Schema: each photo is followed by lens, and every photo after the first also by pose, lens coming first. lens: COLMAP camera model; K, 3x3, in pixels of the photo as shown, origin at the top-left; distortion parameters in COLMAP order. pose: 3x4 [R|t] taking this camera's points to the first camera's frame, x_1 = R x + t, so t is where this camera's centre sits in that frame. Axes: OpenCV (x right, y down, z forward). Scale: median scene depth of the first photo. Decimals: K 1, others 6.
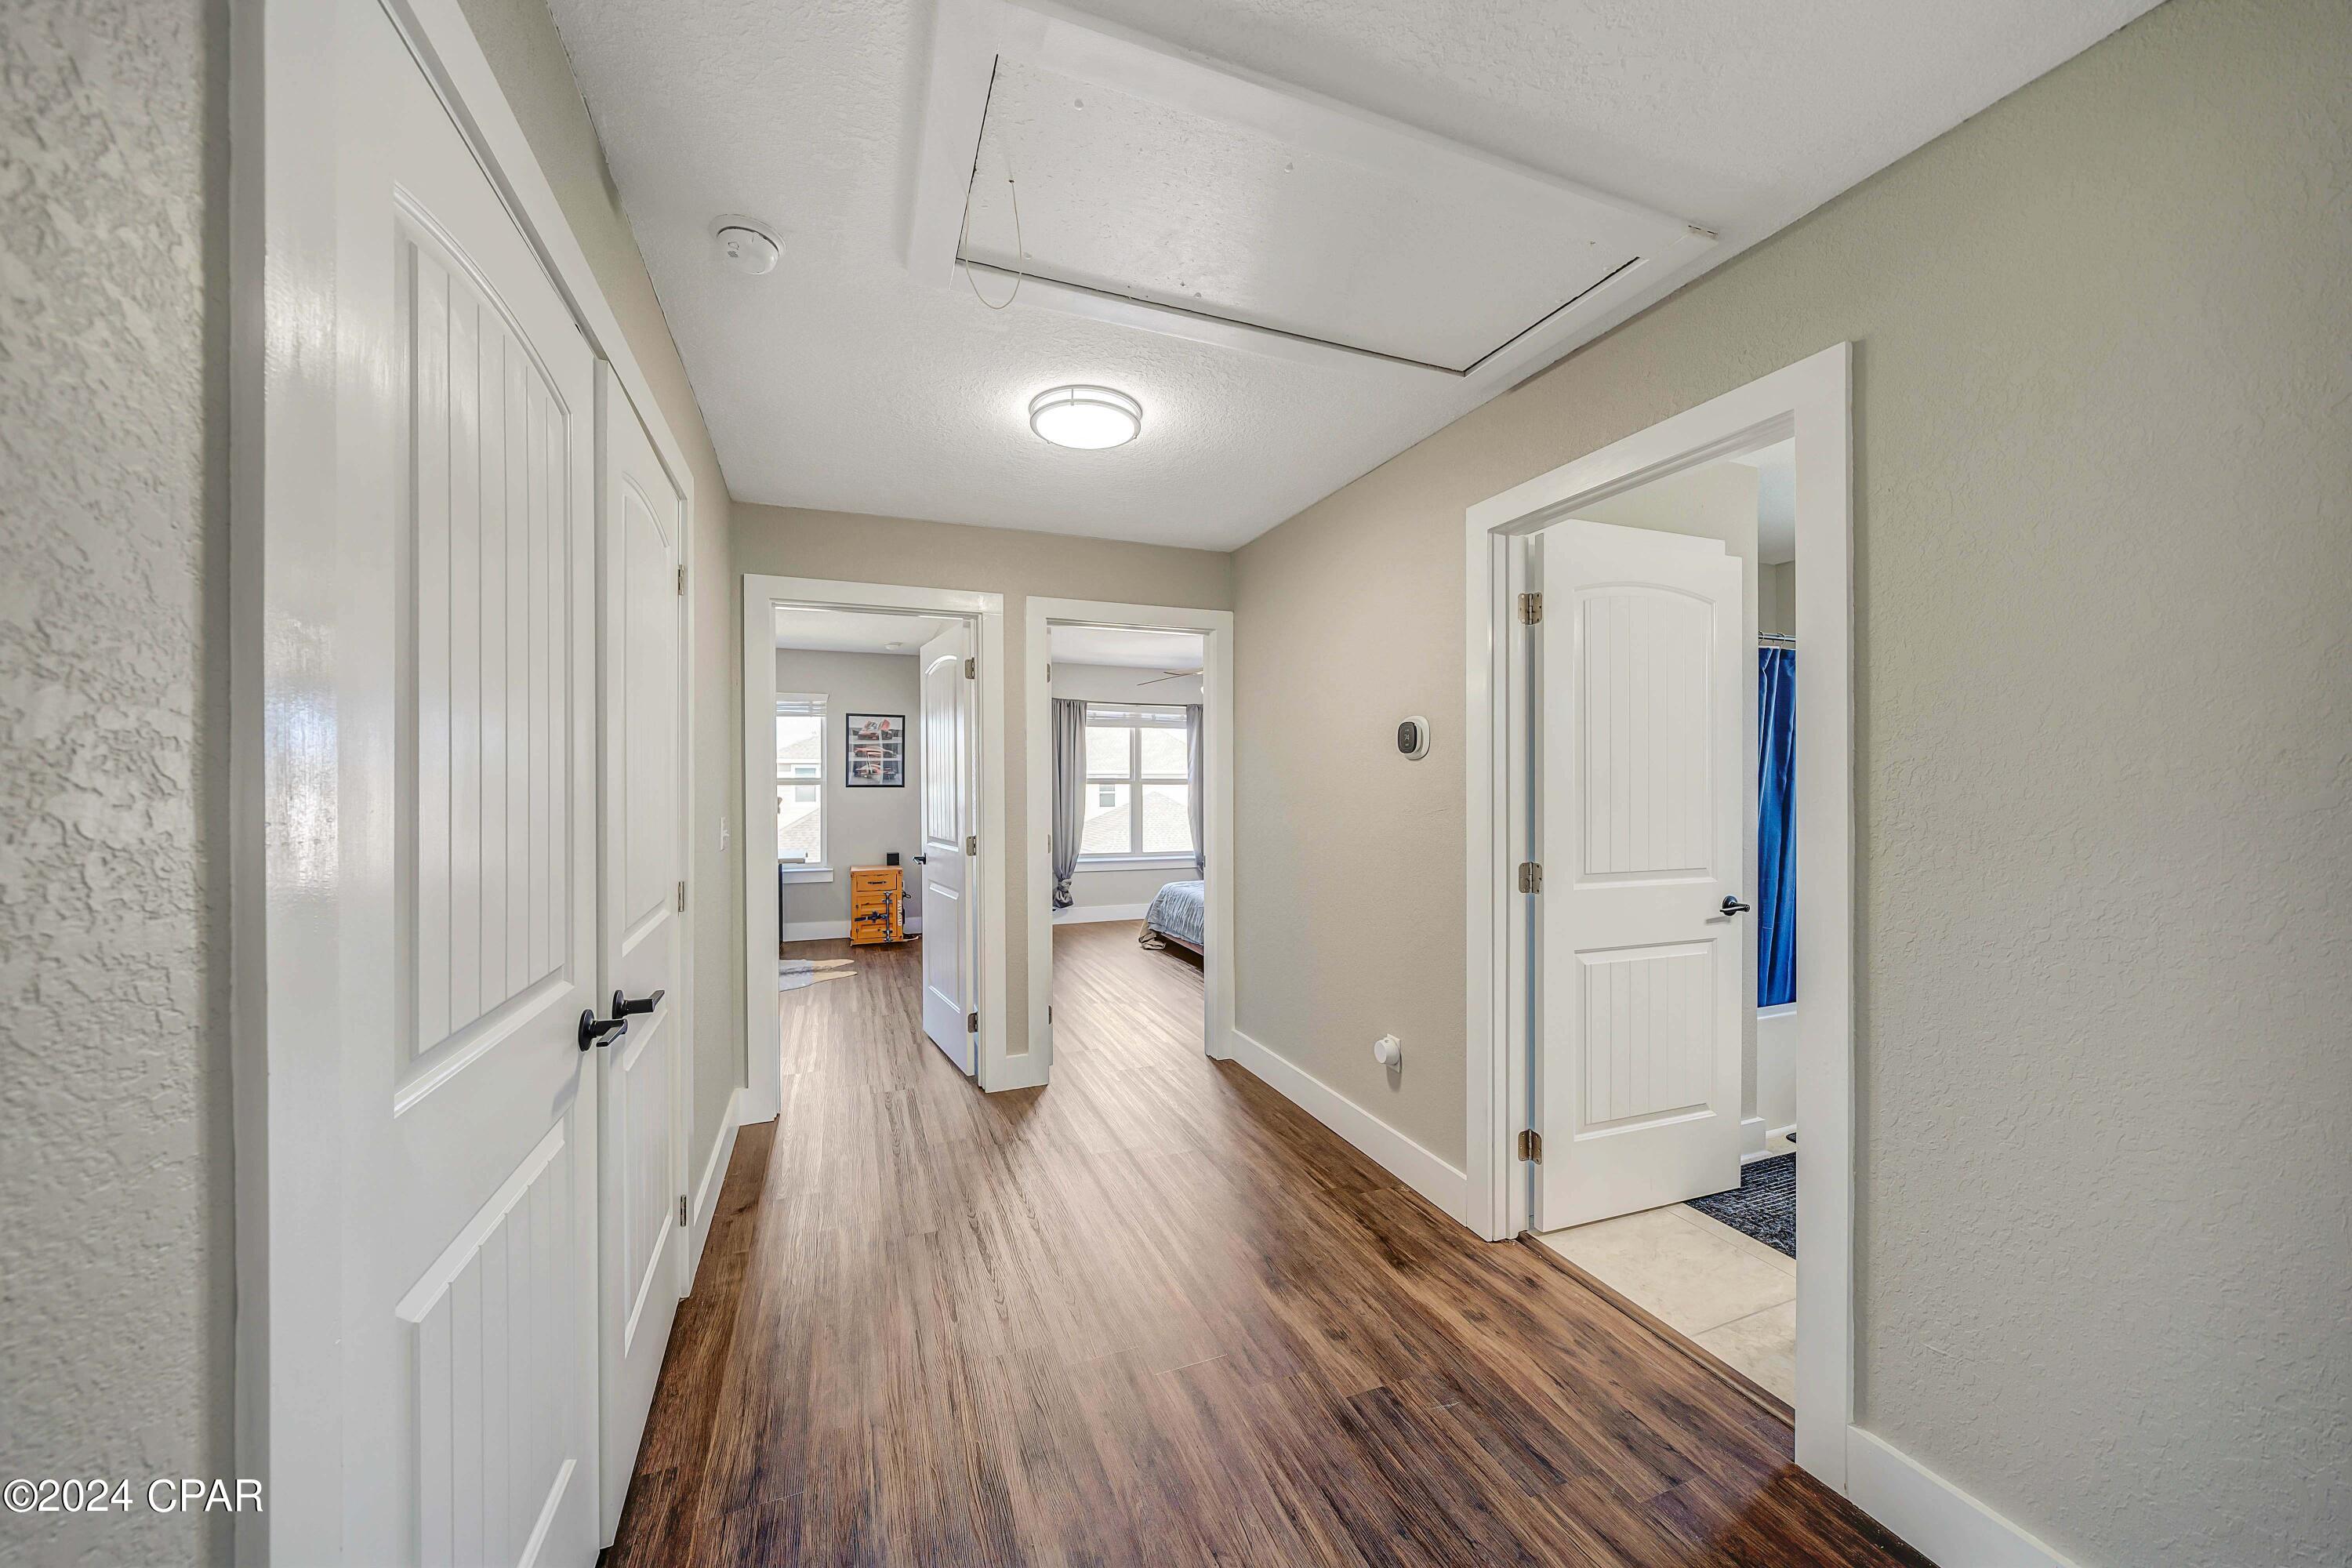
lens RADIAL K [[817.3, 0, 1163.8], [0, 817.3, 790.1], [0, 0, 1]] dist [-0.001047, 0.000004]
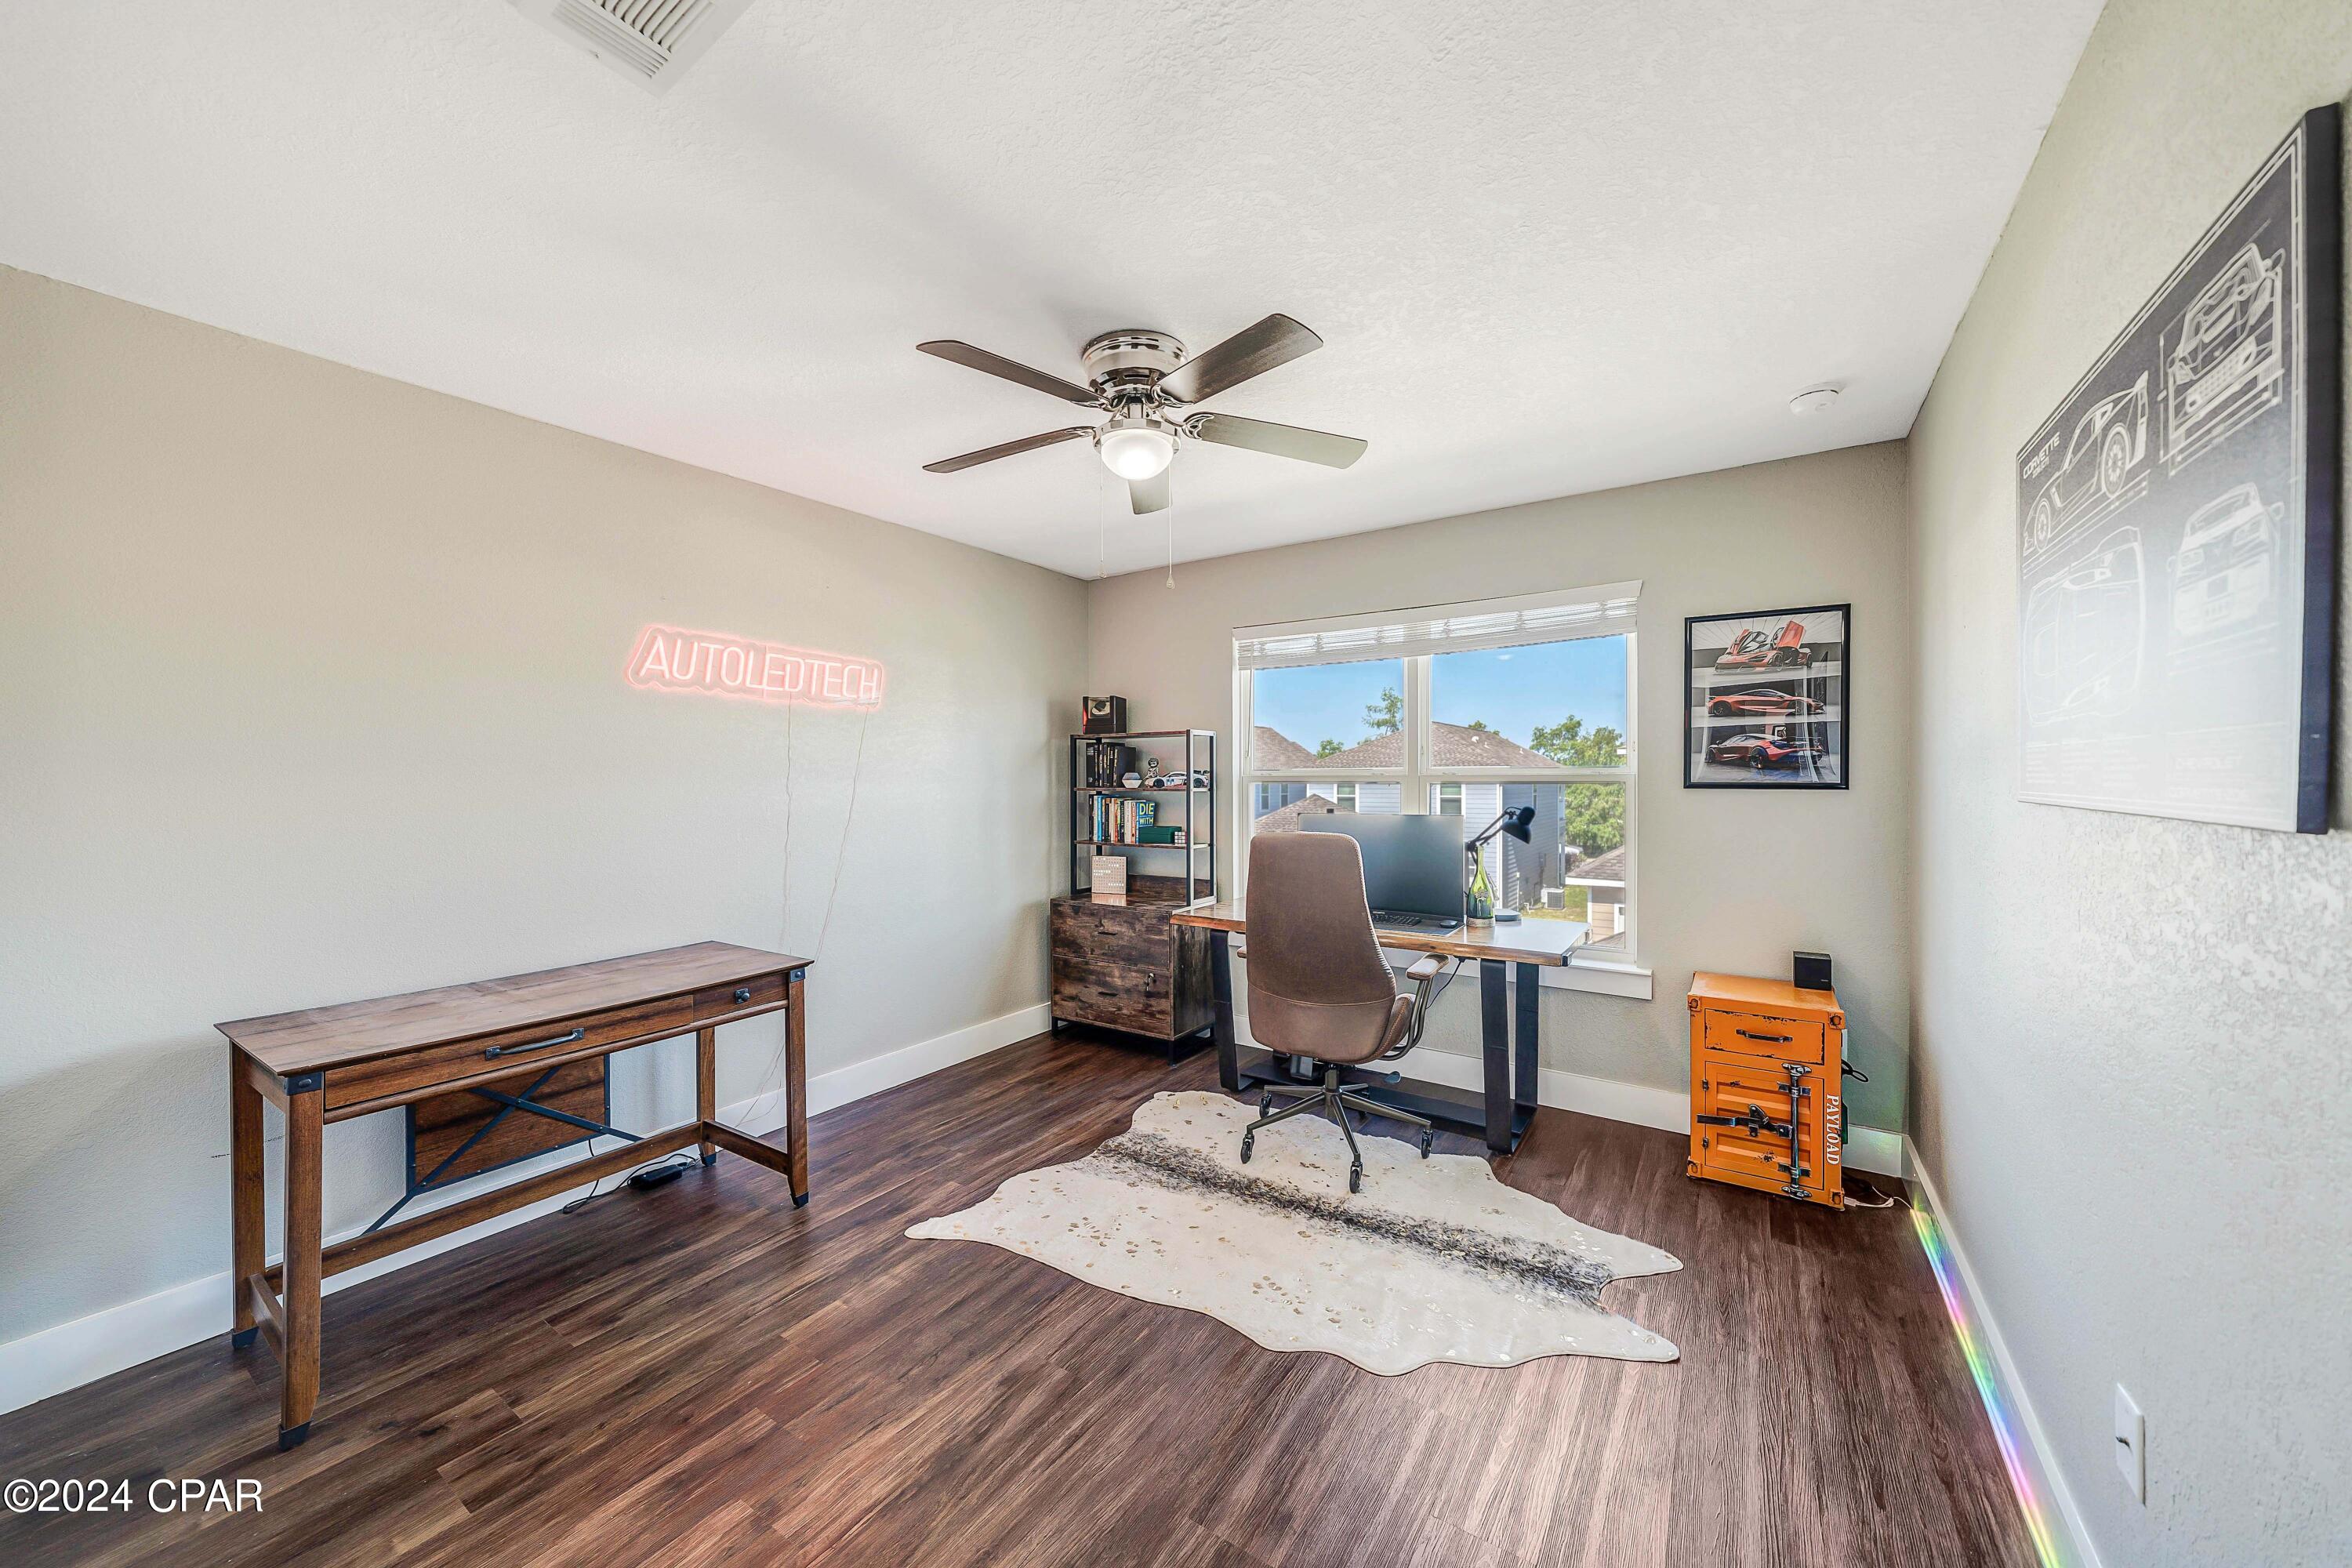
lens RADIAL K [[861.5, 0, 1168.2], [0, 861.5, 778.2], [0, 0, 1]] dist [0.000291, 0.000015]
pose [[0.569103, 0.007460, -0.822233, -0.169118], [0.000237, 0.999957, 0.009237, -0.012934], [0.822266, -0.005452, 0.569077, 0.514572]]
